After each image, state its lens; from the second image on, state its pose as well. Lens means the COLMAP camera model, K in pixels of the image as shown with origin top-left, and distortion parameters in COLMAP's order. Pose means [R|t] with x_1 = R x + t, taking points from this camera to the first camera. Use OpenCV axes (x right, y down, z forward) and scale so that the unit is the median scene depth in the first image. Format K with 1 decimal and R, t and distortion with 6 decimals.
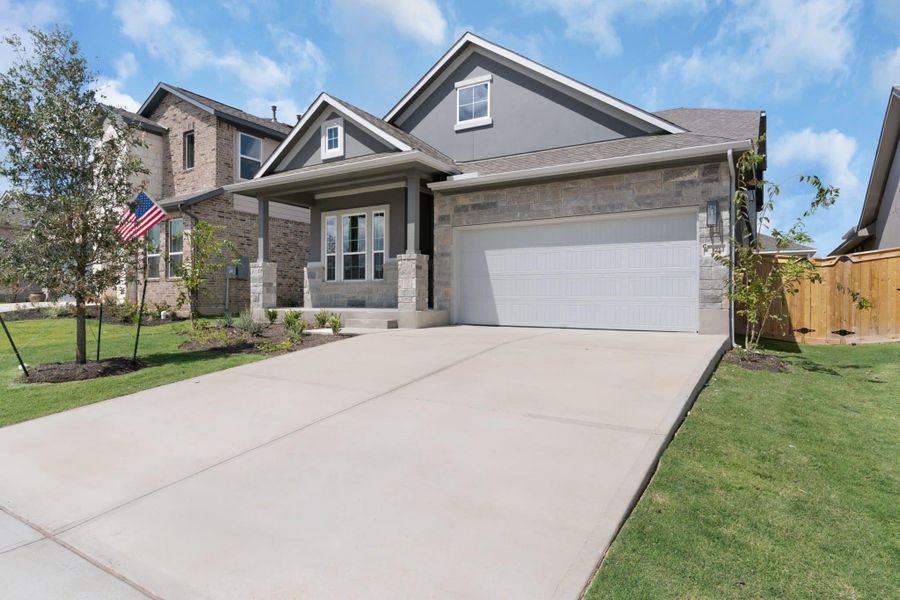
lens RADIAL K [[507.0, 0, 450.0], [0, 507.0, 300.0], [0, 0, 1]] dist [-0.000600, 0.001365]
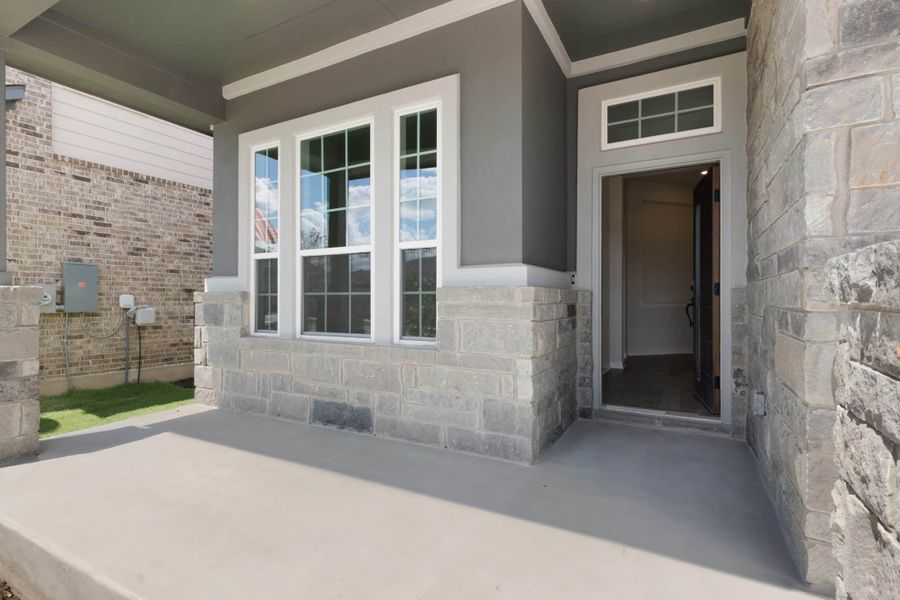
lens RADIAL K [[441.5, 0, 450.0], [0, 441.5, 300.0], [0, 0, 1]] dist [0.002086, -0.000591]
pose [[0.999083, -0.005172, 0.042501, -0.138158], [0.005054, 0.999983, 0.002889, -0.066667], [-0.042515, -0.002671, 0.999092, 0.775494]]
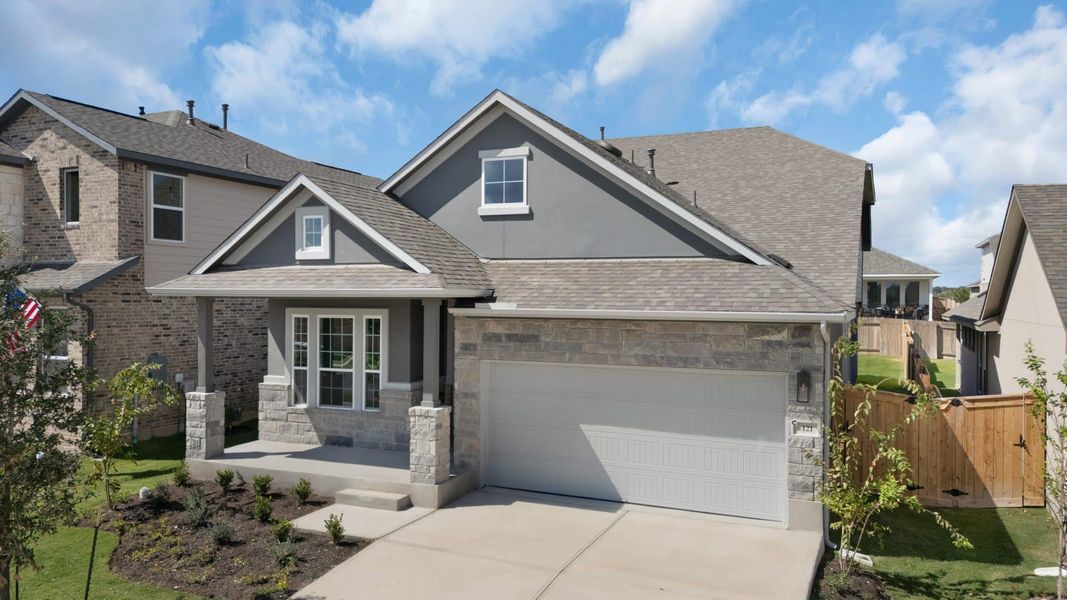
lens RADIAL K [[761.1, 0, 533.5], [0, 761.1, 300.0], [0, 0, 1]] dist [0.067773, -0.054007]
pose [[0.990608, -0.000864, 0.136731, -0.063421], [-0.000197, 0.999970, 0.007751, -0.214716], [-0.136733, -0.007705, 0.990578, -0.125860]]
